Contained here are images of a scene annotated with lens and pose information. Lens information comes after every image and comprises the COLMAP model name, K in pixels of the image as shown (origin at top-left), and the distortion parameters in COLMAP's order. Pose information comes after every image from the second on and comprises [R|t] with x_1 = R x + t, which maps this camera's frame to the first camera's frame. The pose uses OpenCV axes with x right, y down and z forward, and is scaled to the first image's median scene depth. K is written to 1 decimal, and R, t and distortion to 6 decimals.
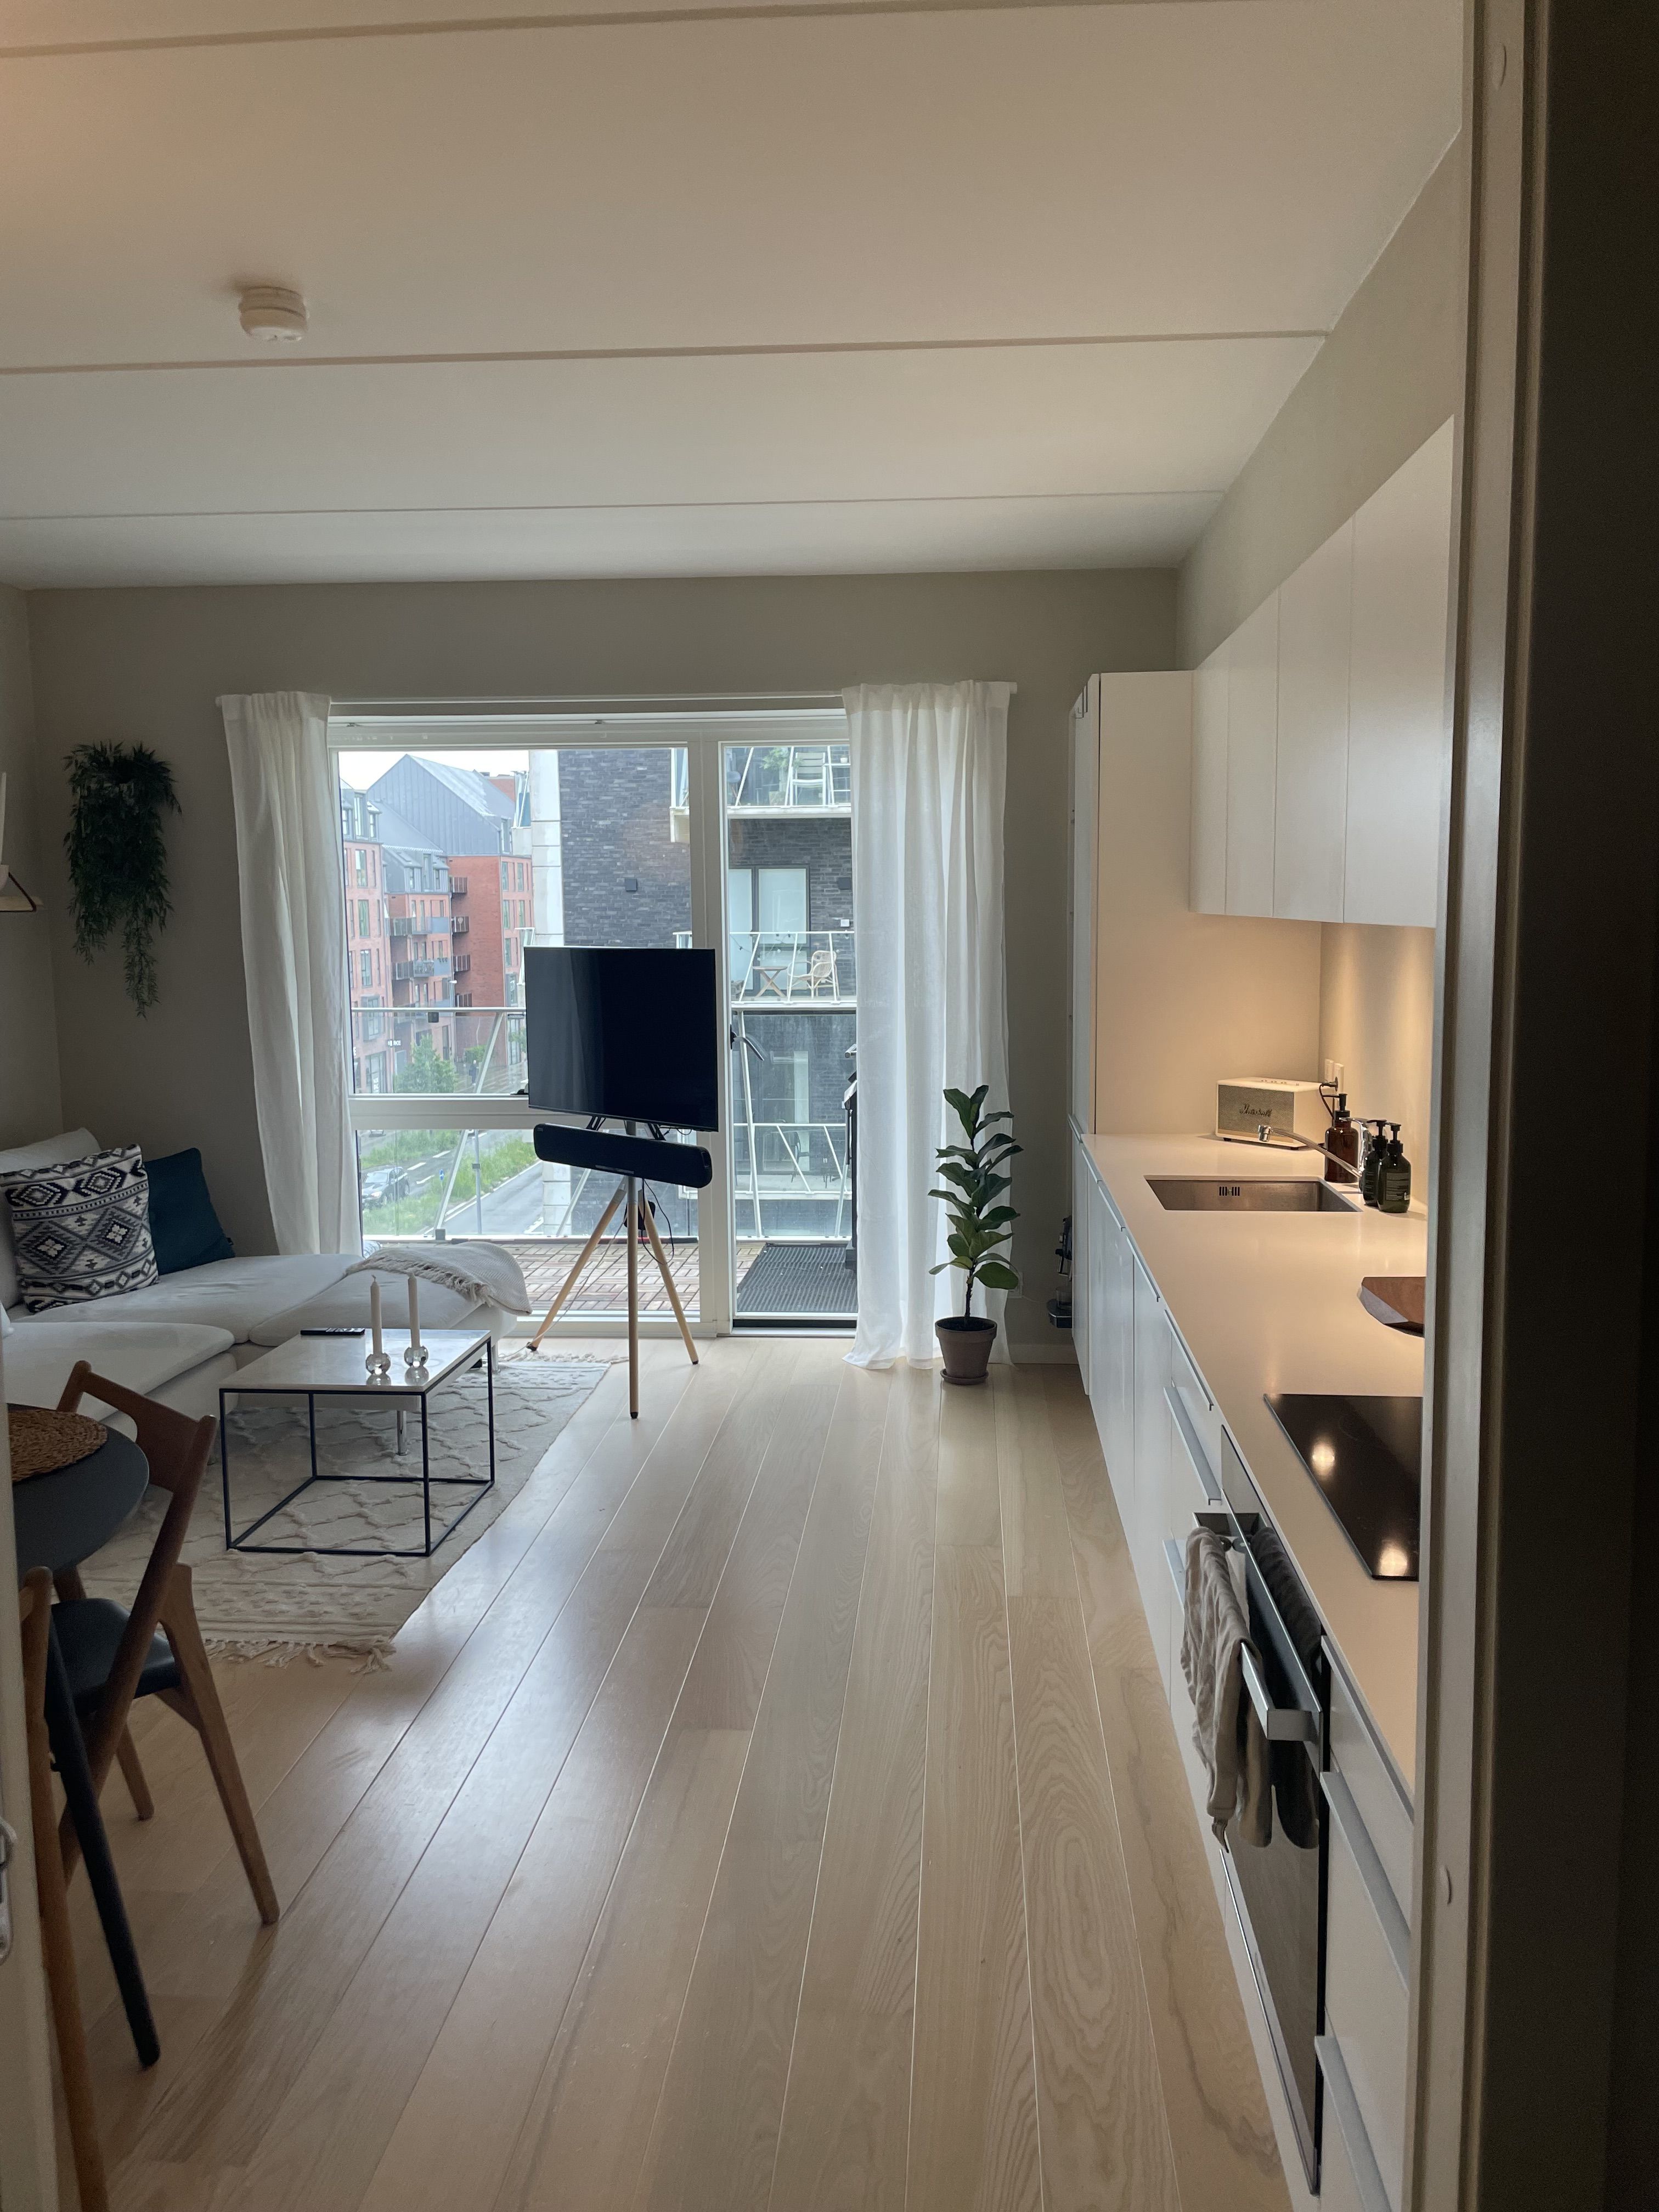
lens RADIAL K [[1668.6, 0, 844.1], [0, 1668.6, 1114.3], [0, 0, 1]] dist [0.095485, -0.126187]
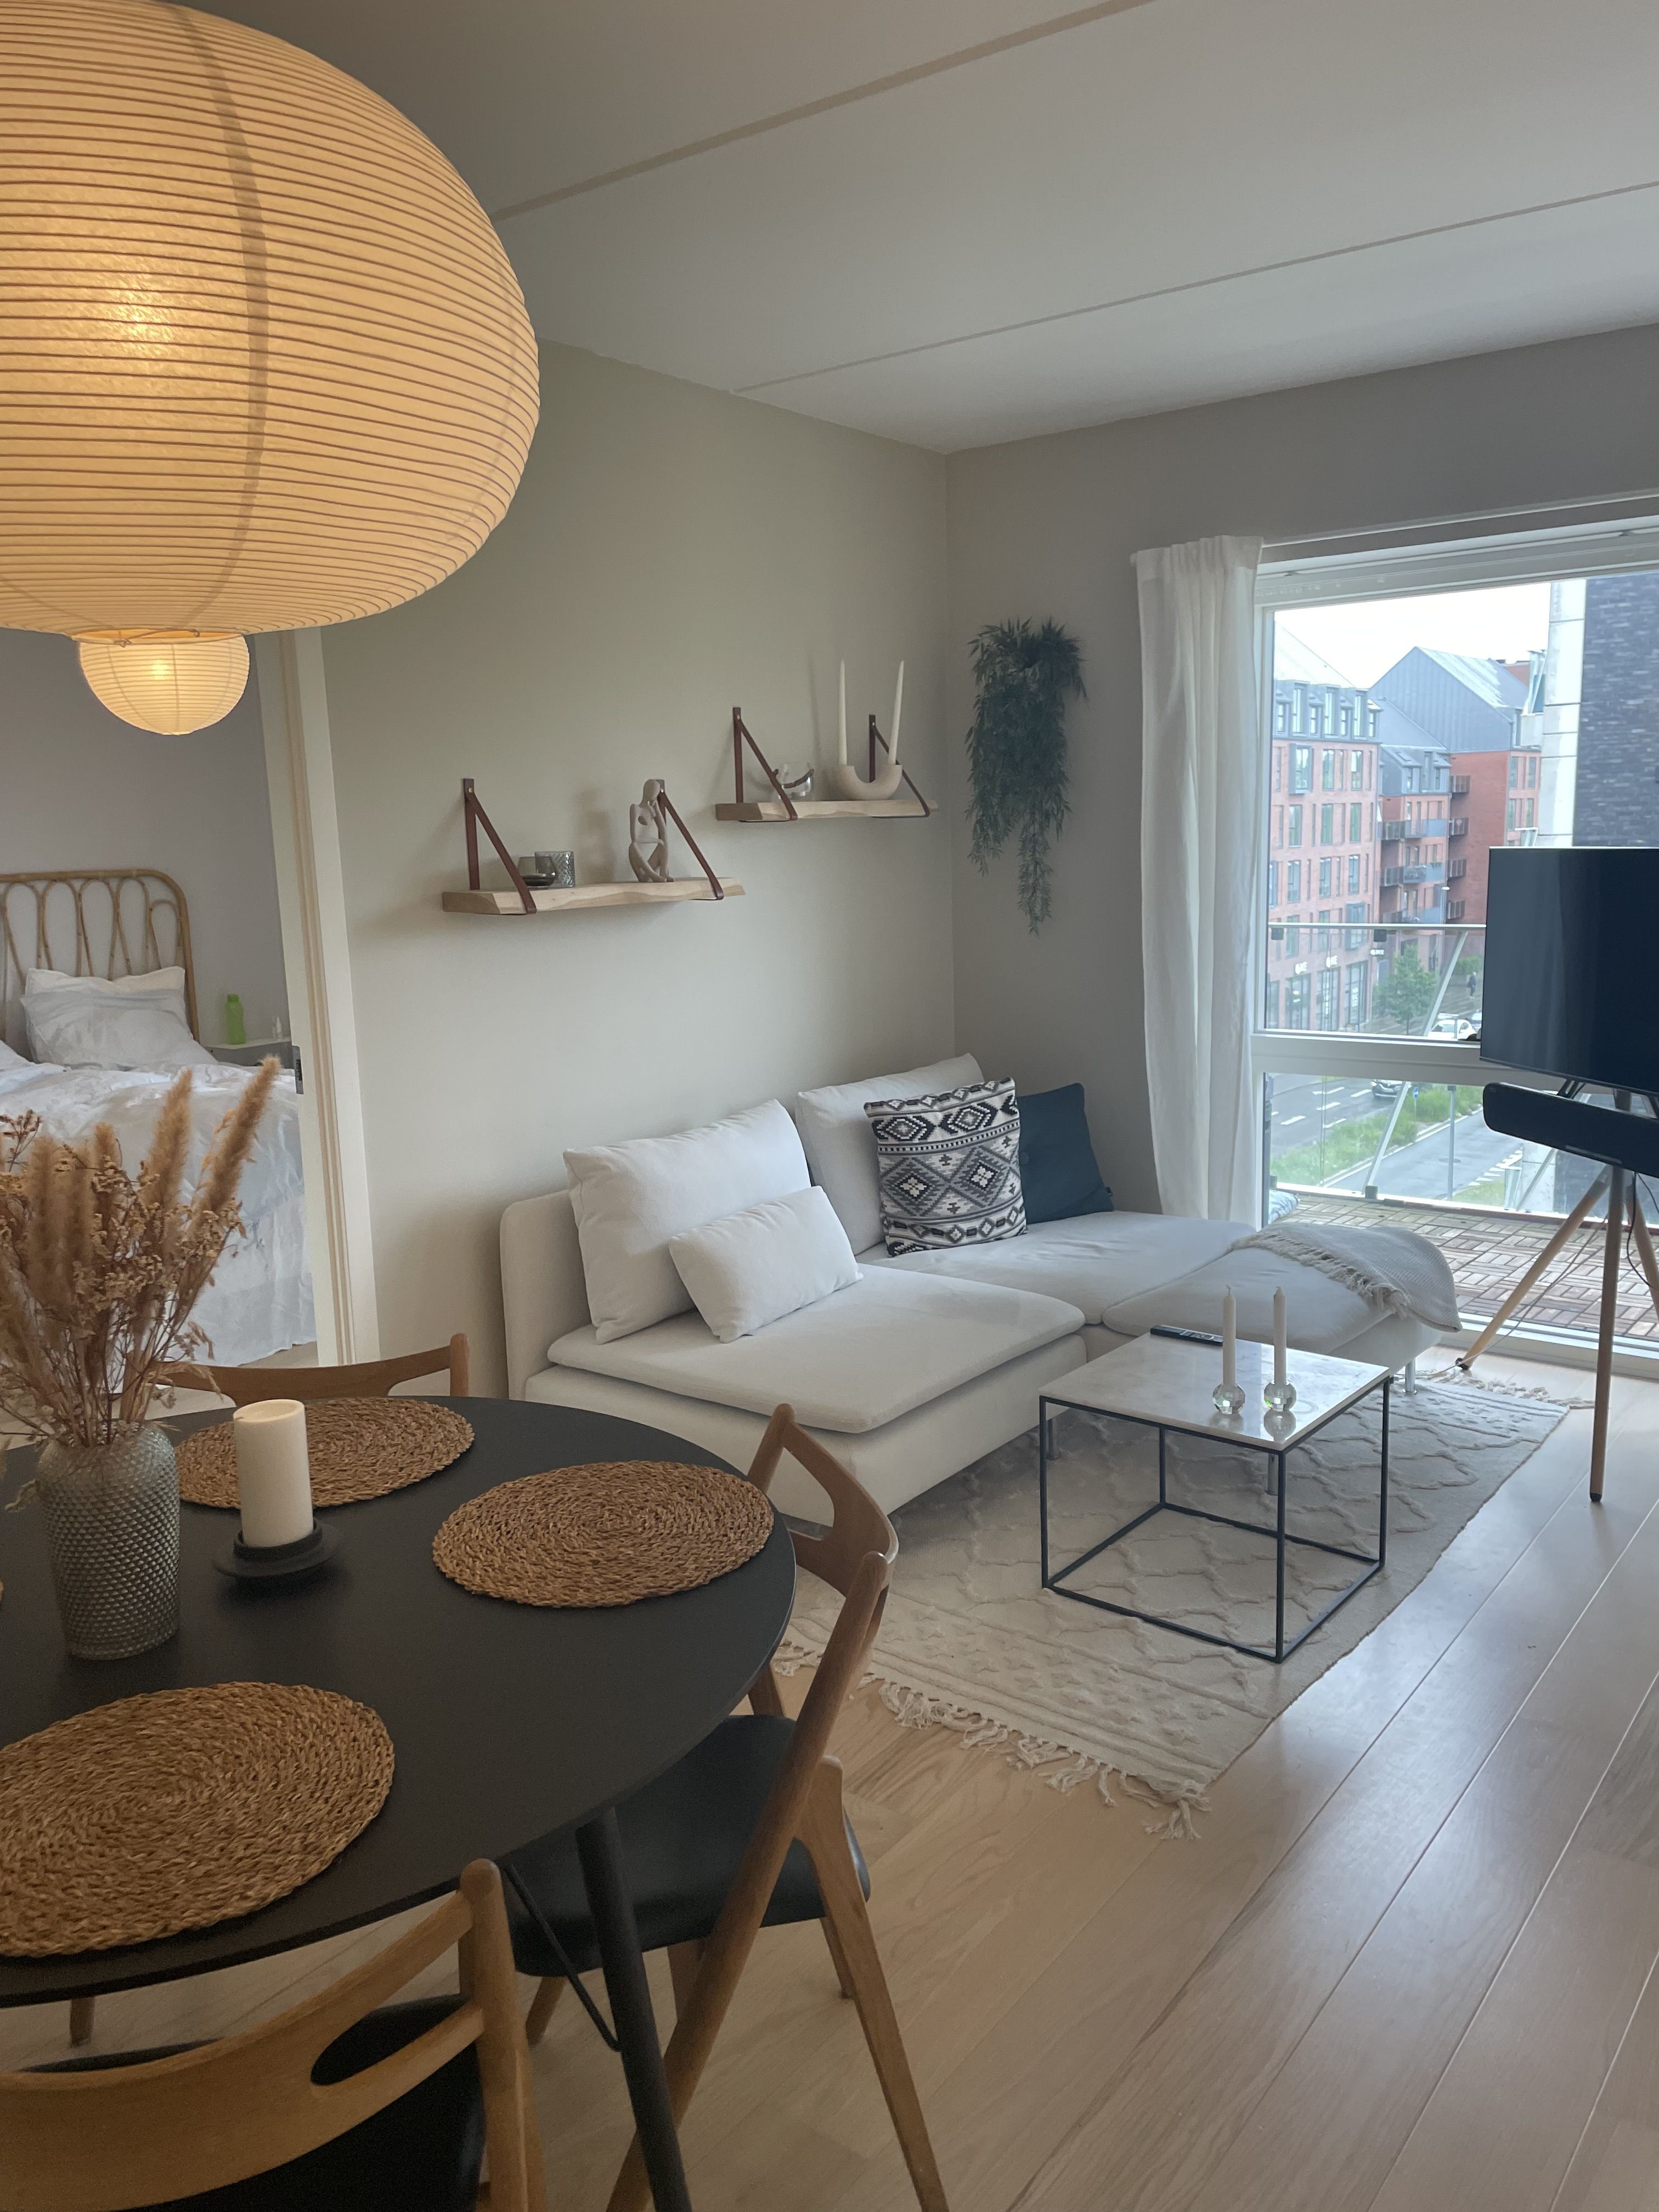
lens RADIAL K [[1668.6, 0, 844.1], [0, 1668.6, 1114.3], [0, 0, 1]] dist [0.095485, -0.126187]
pose [[0.842061, 0.080693, -0.533313, -0.020717], [-0.051172, 0.996238, 0.069939, -0.019988], [0.536950, -0.031603, 0.843022, 0.205916]]
